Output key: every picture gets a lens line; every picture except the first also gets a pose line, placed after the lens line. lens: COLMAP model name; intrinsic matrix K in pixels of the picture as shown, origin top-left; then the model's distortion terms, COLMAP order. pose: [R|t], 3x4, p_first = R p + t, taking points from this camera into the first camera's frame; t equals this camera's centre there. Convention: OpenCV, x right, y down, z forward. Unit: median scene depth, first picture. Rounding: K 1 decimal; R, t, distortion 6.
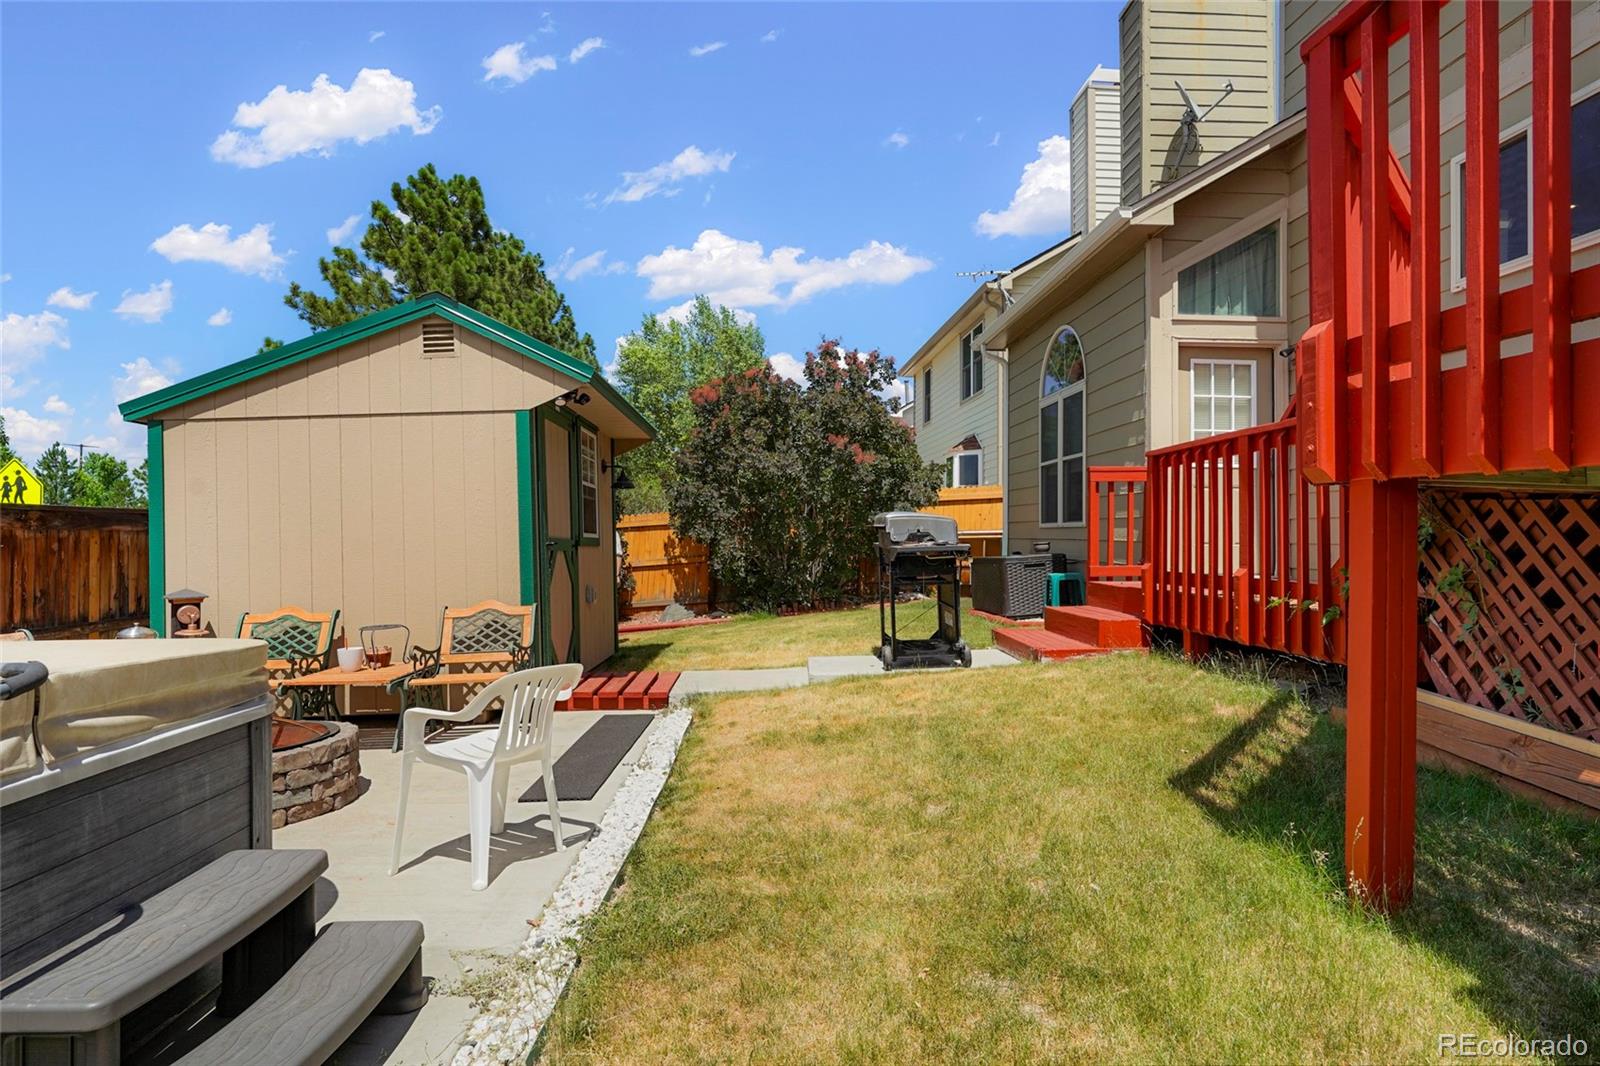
lens RADIAL K [[869.5, 0, 798.4], [0, 869.5, 534.3], [0, 0, 1]] dist [-0.006600, 0.002188]
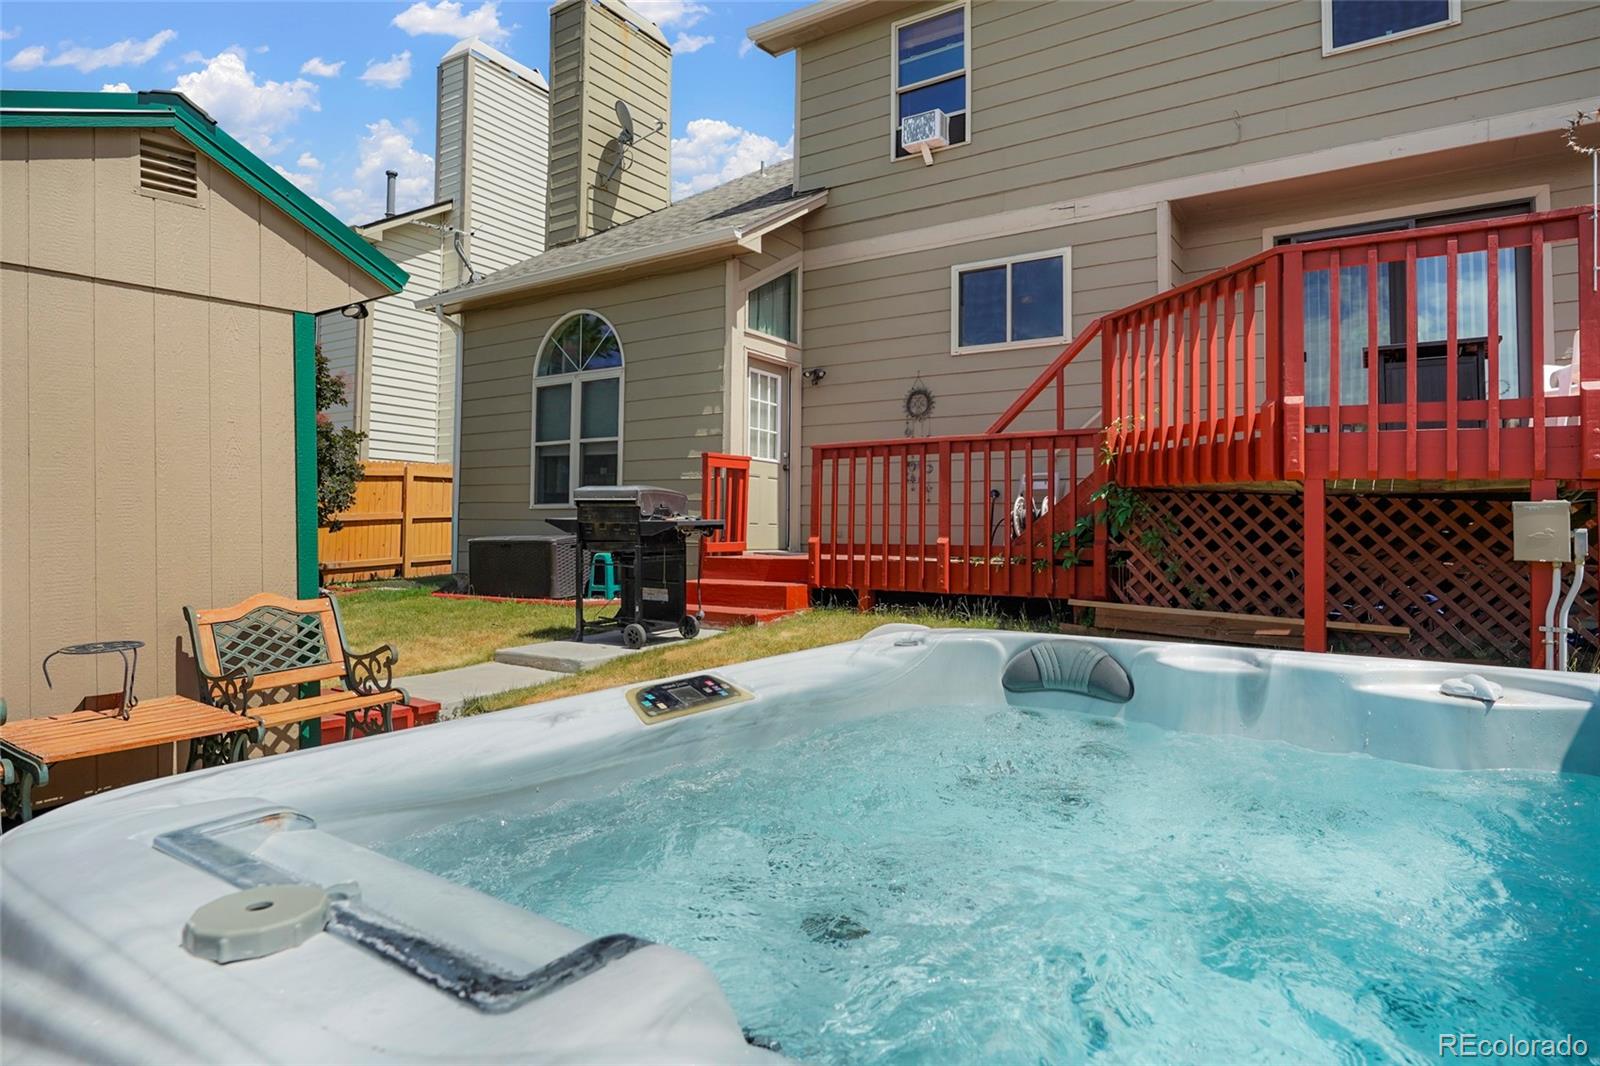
lens RADIAL K [[893.4, 0, 840.9], [0, 893.4, 513.6], [0, 0, 1]] dist [-0.008384, 0.002550]
pose [[0.598393, 0.017678, 0.801008, -0.627223], [-0.007326, 0.999835, -0.016593, 0.023113], [-0.801169, 0.004060, 0.598424, 0.247786]]
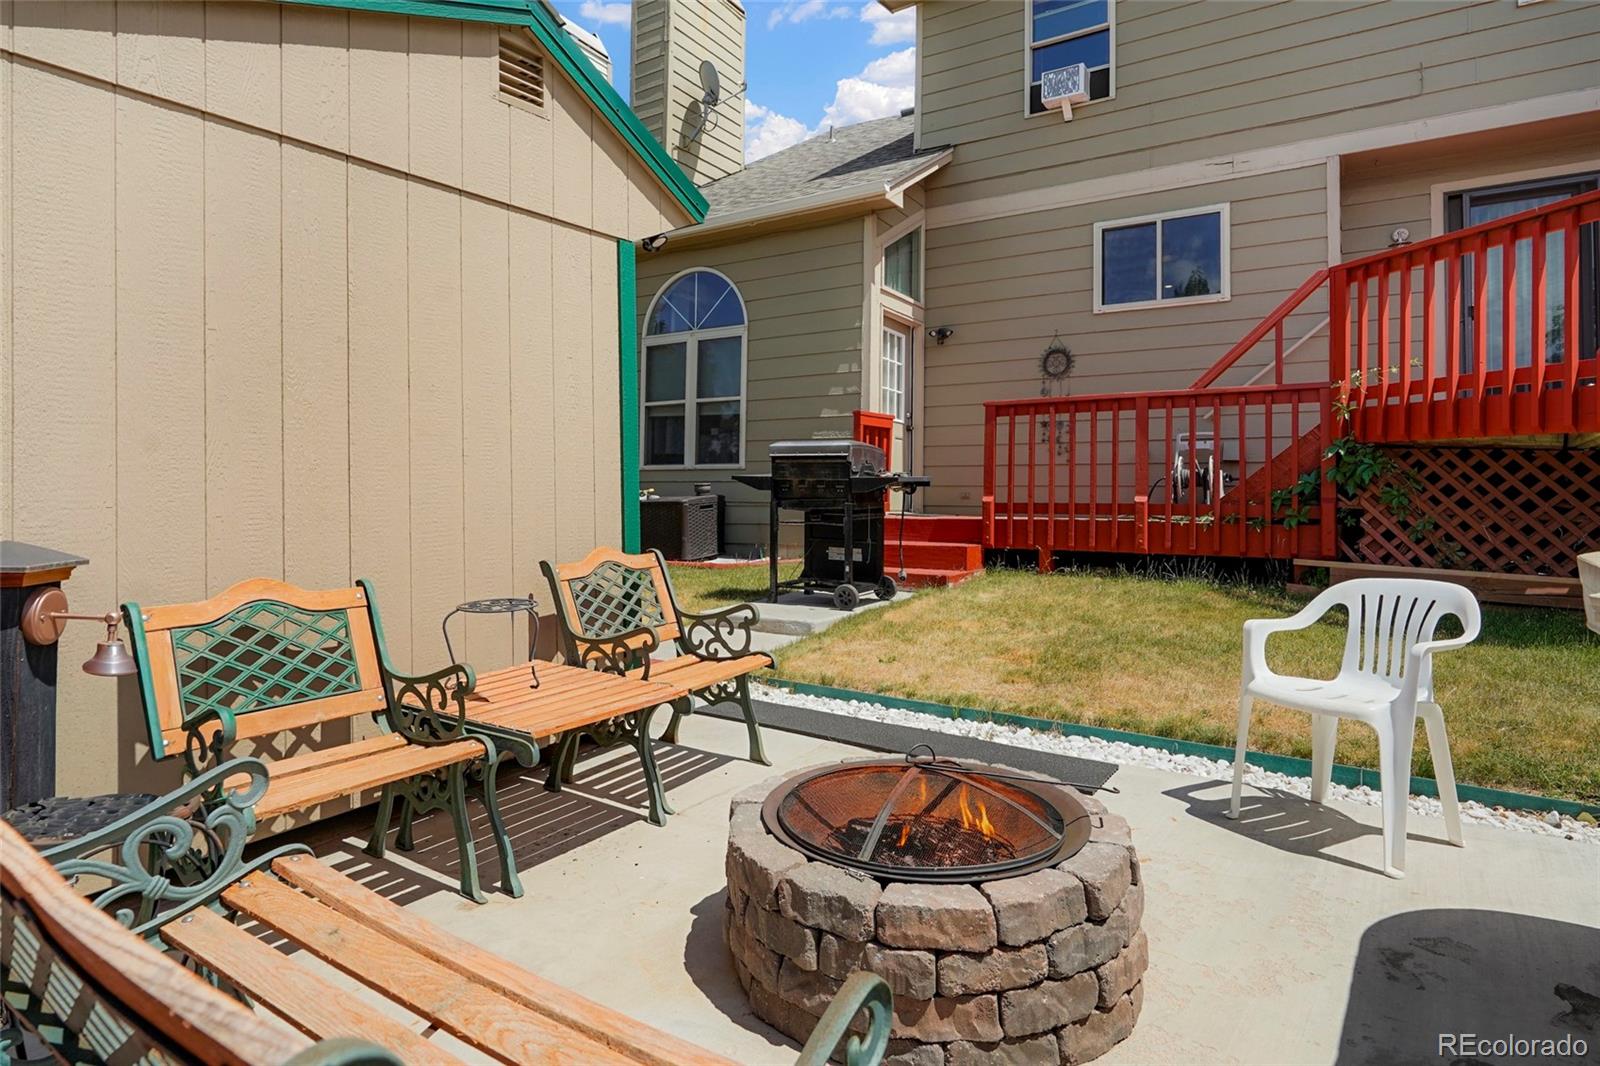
lens RADIAL K [[869.5, 0, 840.5], [0, 869.5, 482.0], [0, 0, 1]] dist [-0.006600, 0.002188]
pose [[0.586076, 0.018715, 0.810040, -0.733978], [-0.008727, 0.999821, -0.016785, 0.039028], [-0.810209, 0.002768, 0.586134, 0.516259]]
